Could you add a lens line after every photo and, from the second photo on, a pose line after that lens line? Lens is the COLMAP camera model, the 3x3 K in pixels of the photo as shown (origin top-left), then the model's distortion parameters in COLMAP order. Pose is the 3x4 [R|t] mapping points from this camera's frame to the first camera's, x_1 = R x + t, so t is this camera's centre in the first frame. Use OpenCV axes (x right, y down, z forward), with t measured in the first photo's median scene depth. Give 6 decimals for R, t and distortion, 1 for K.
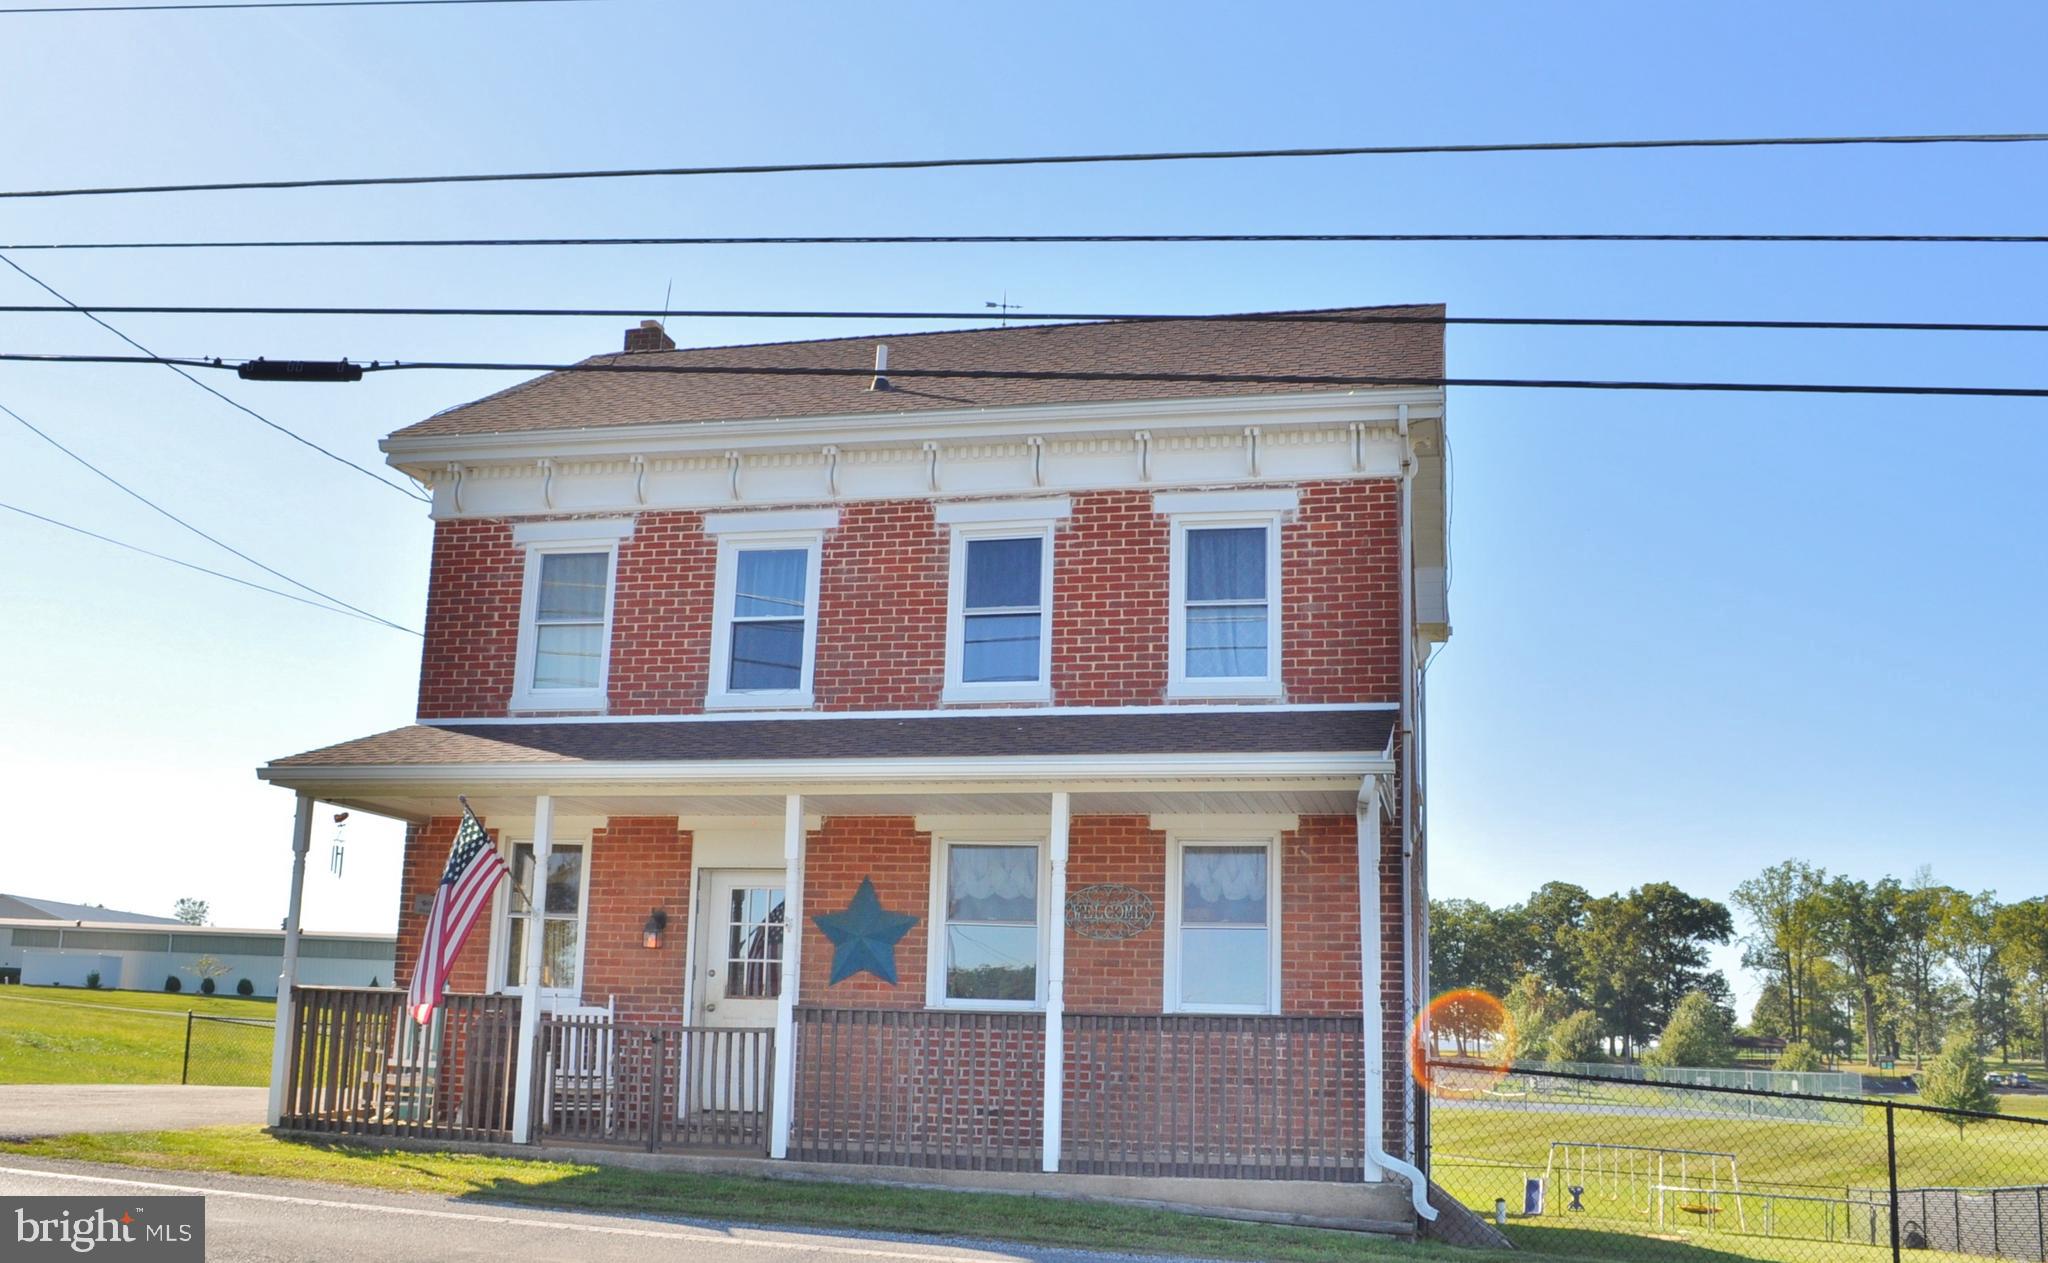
lens RADIAL K [[1902.9, 0, 1024.0], [0, 1902.9, 631.5], [0, 0, 1]] dist [-0.006412, -0.004574]
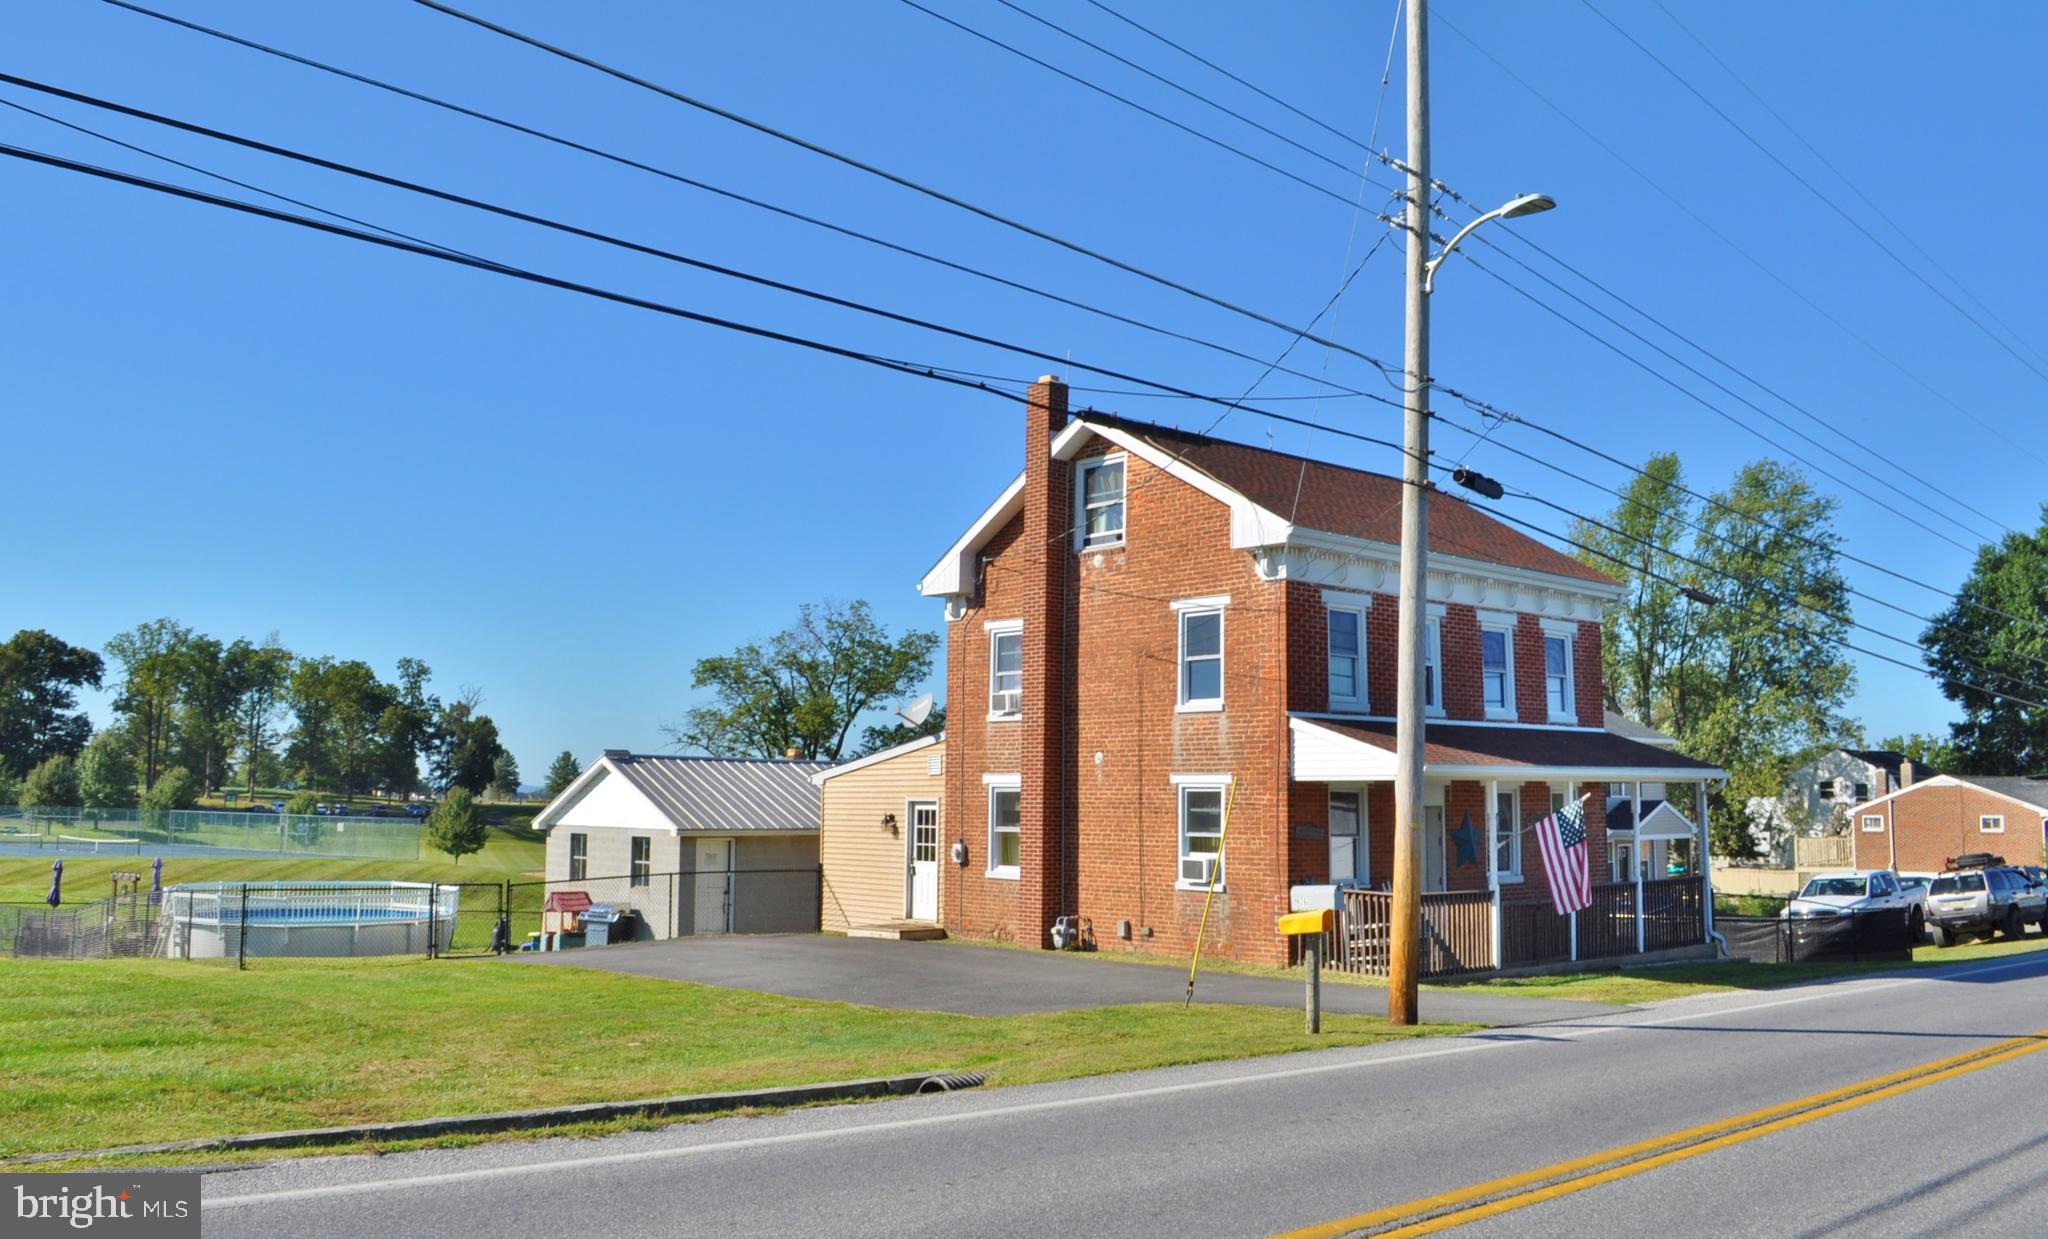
lens RADIAL K [[1685.2, 0, 1025.5], [0, 1685.2, 594.8], [0, 0, 1]] dist [-0.095684, 0.014333]
pose [[0.577409, 0.077329, 0.812785, -0.321537], [-0.166294, 0.985776, 0.024349, -0.009349], [-0.799341, -0.149220, 0.582055, 0.079442]]
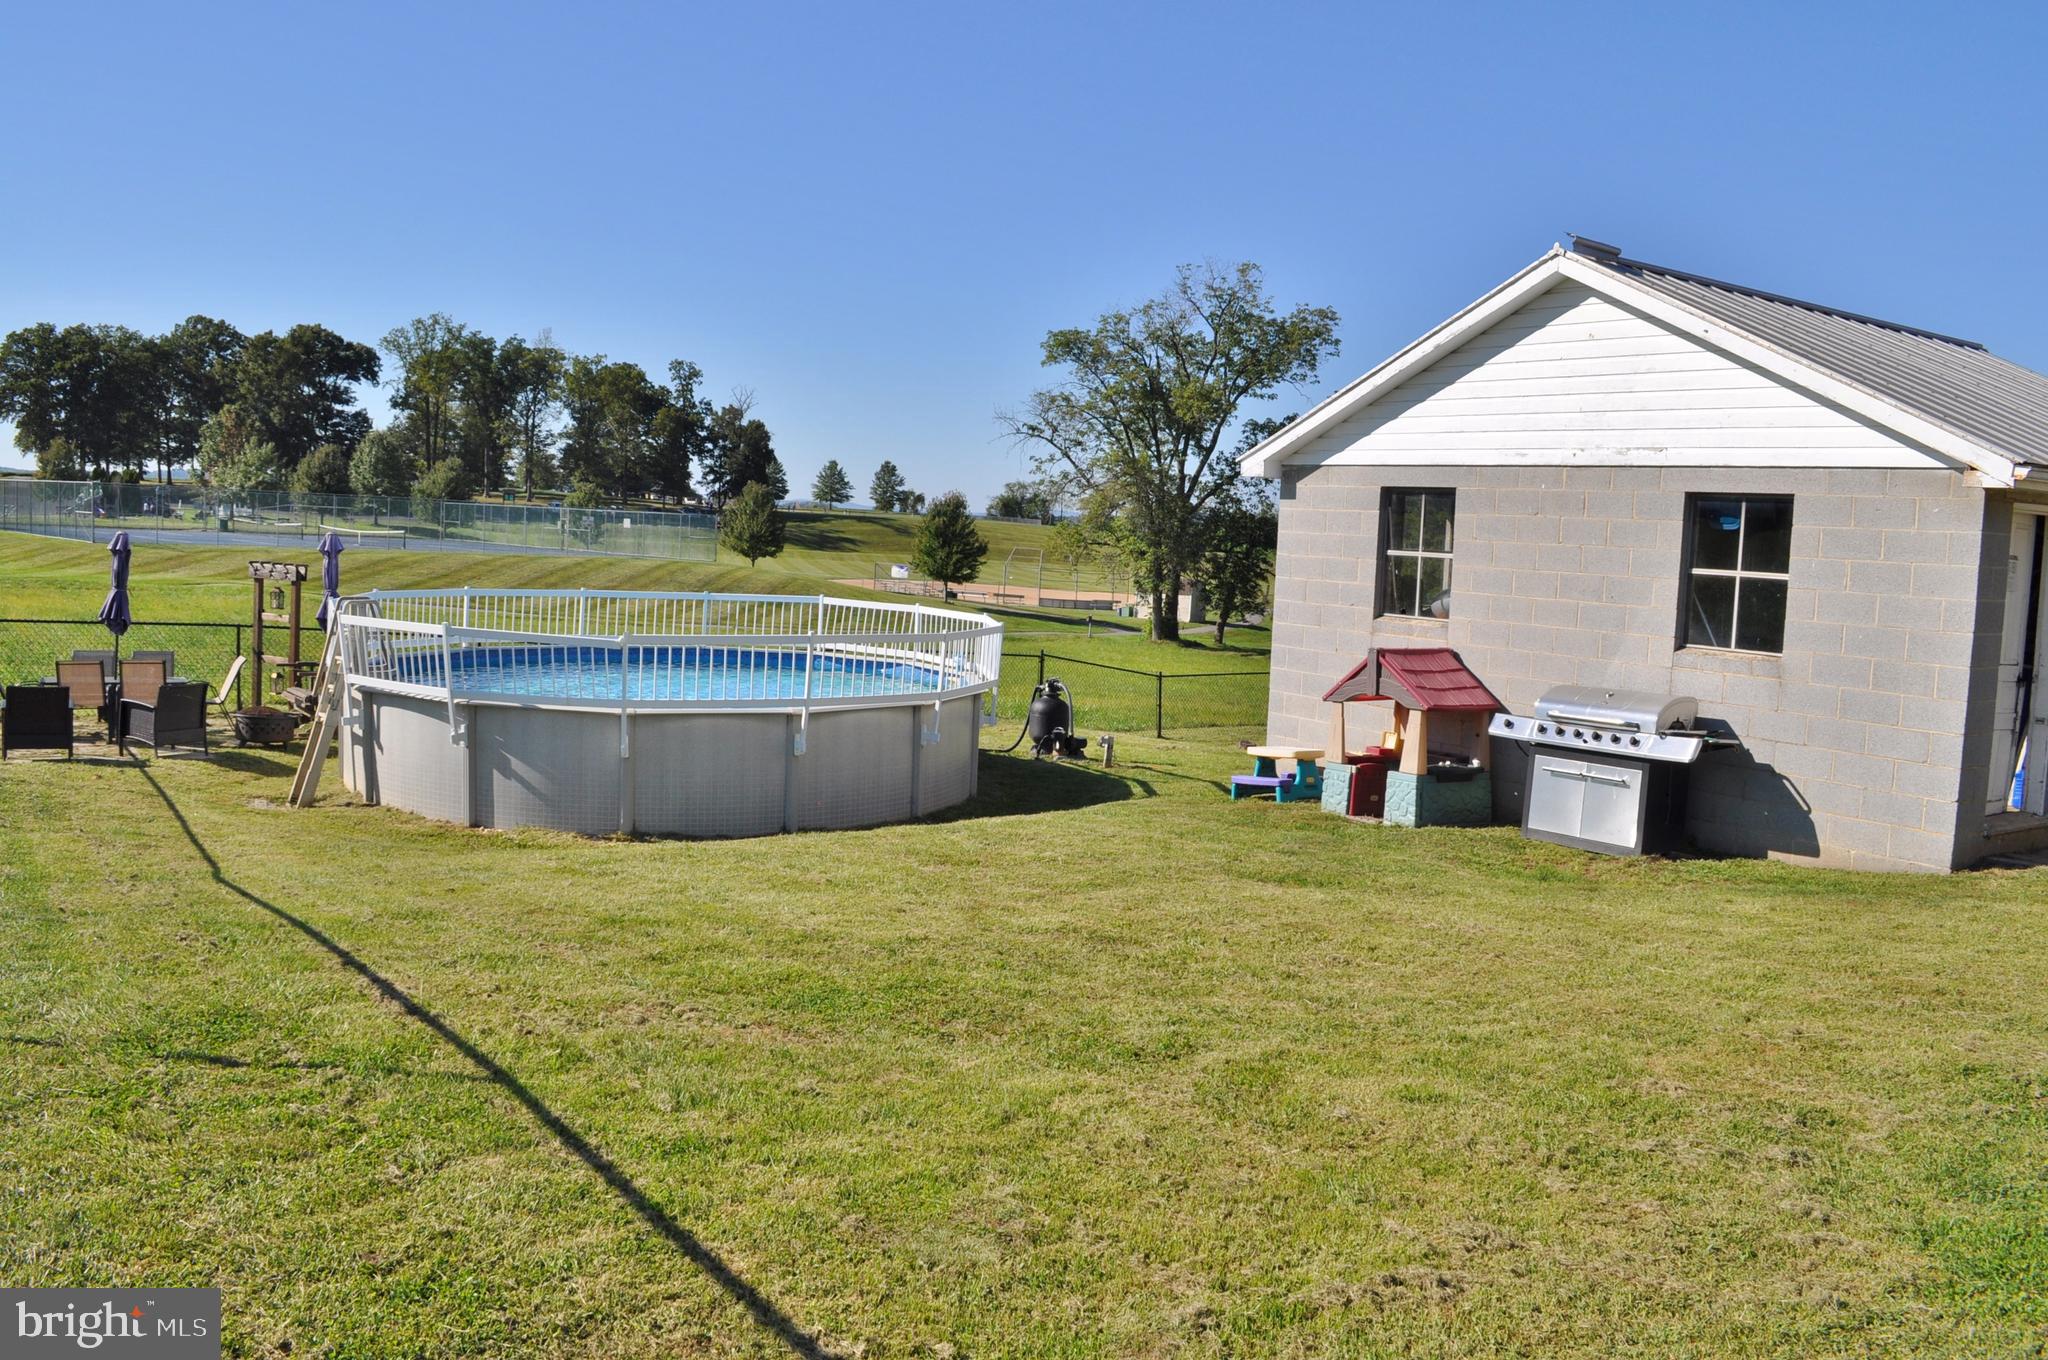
lens RADIAL K [[1609.3, 0, 1014.7], [0, 1609.3, 651.1], [0, 0, 1]] dist [-0.083927, 0.011879]
pose [[0.687270, -0.056241, 0.724221, -0.158894], [-0.179512, 0.952925, 0.244354, 0.069821], [-0.703871, -0.297944, 0.644821, 0.352725]]
